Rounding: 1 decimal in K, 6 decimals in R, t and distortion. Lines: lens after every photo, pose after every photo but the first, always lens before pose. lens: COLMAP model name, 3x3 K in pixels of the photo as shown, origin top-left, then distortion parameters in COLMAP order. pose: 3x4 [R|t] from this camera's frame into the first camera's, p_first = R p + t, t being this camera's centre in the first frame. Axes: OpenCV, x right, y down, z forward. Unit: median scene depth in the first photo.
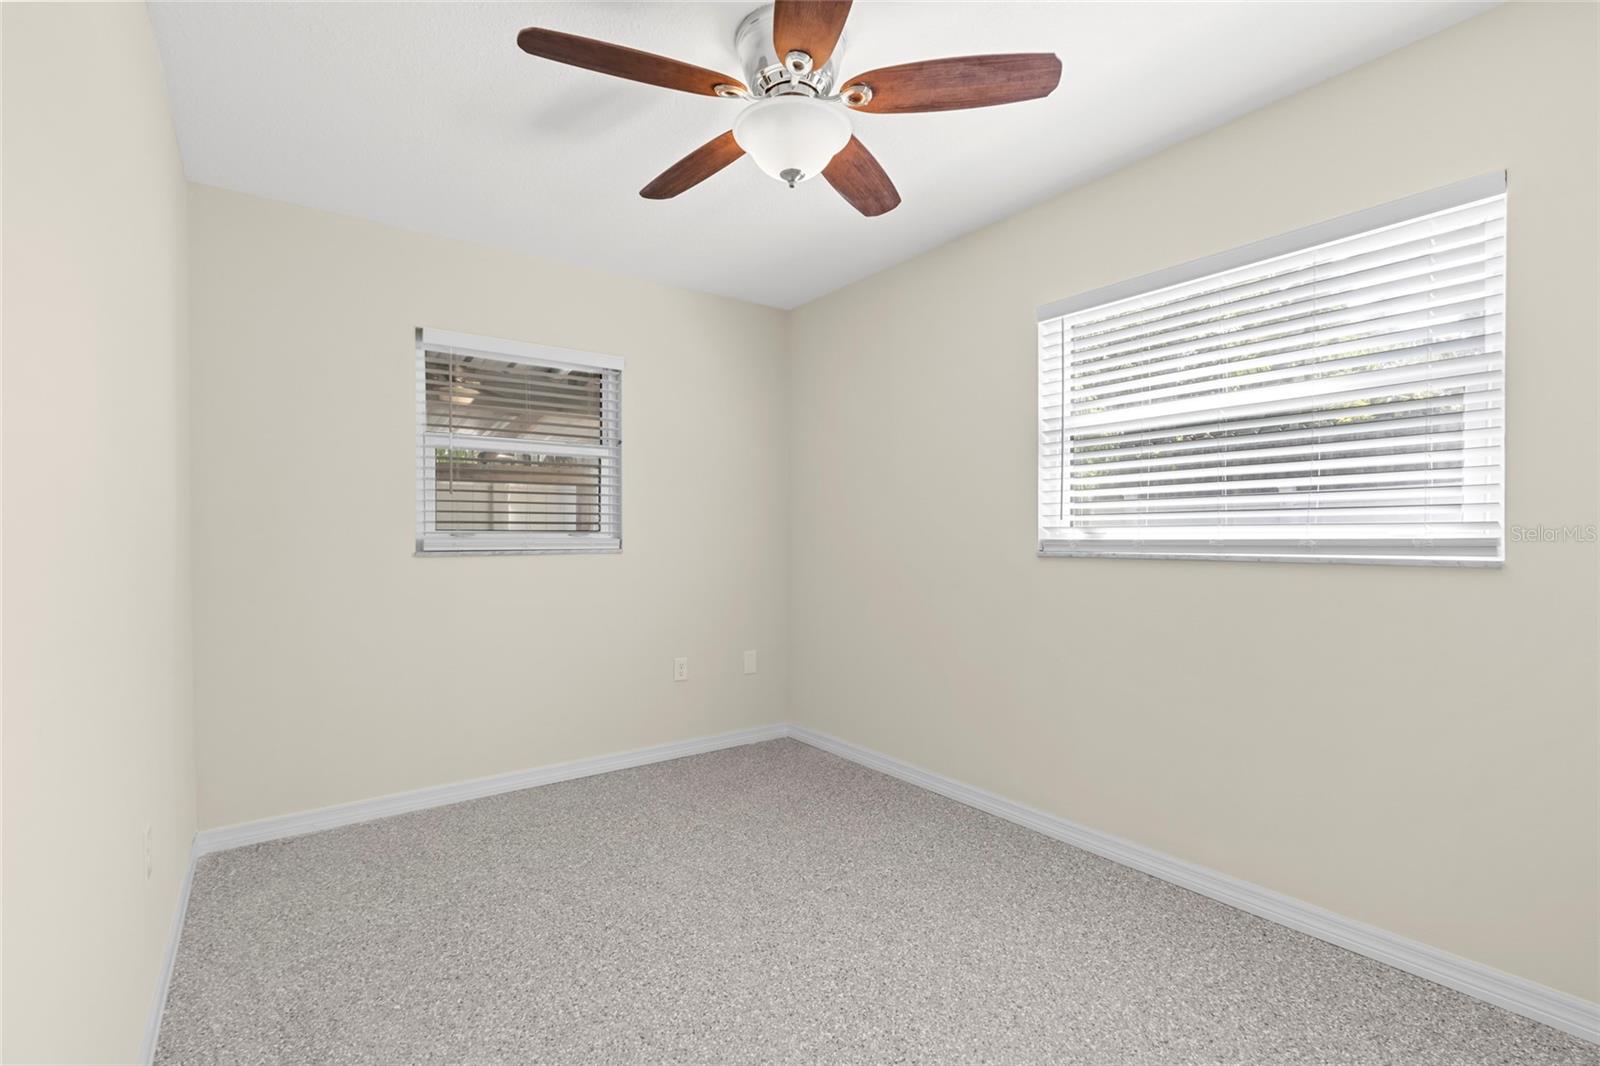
lens RADIAL K [[724.6, 0, 802.6], [0, 724.6, 534.1], [0, 0, 1]] dist [-0.002561, -0.000040]
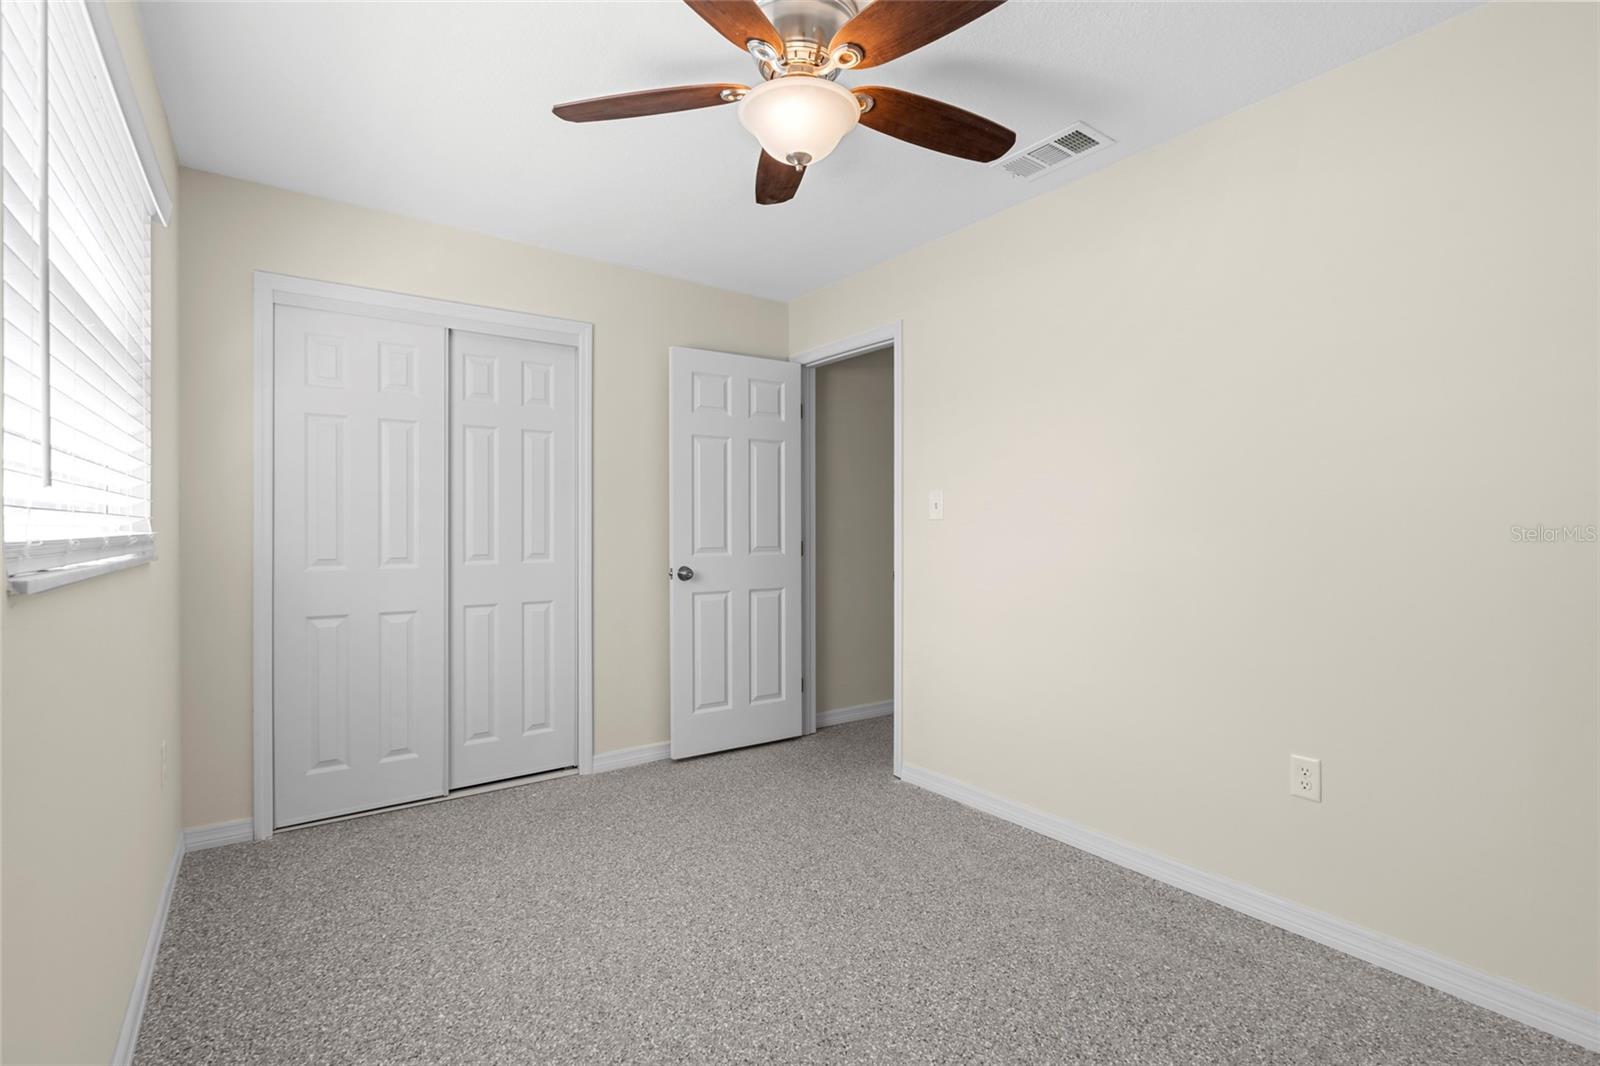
lens RADIAL K [[724.6, 0, 802.6], [0, 724.6, 534.1], [0, 0, 1]] dist [-0.002561, -0.000040]
pose [[-0.999985, 0.000888, 0.005438, -0.023430], [0.000921, 0.999981, 0.006045, 0.002188], [-0.005432, 0.006050, -0.999967, 1.988023]]
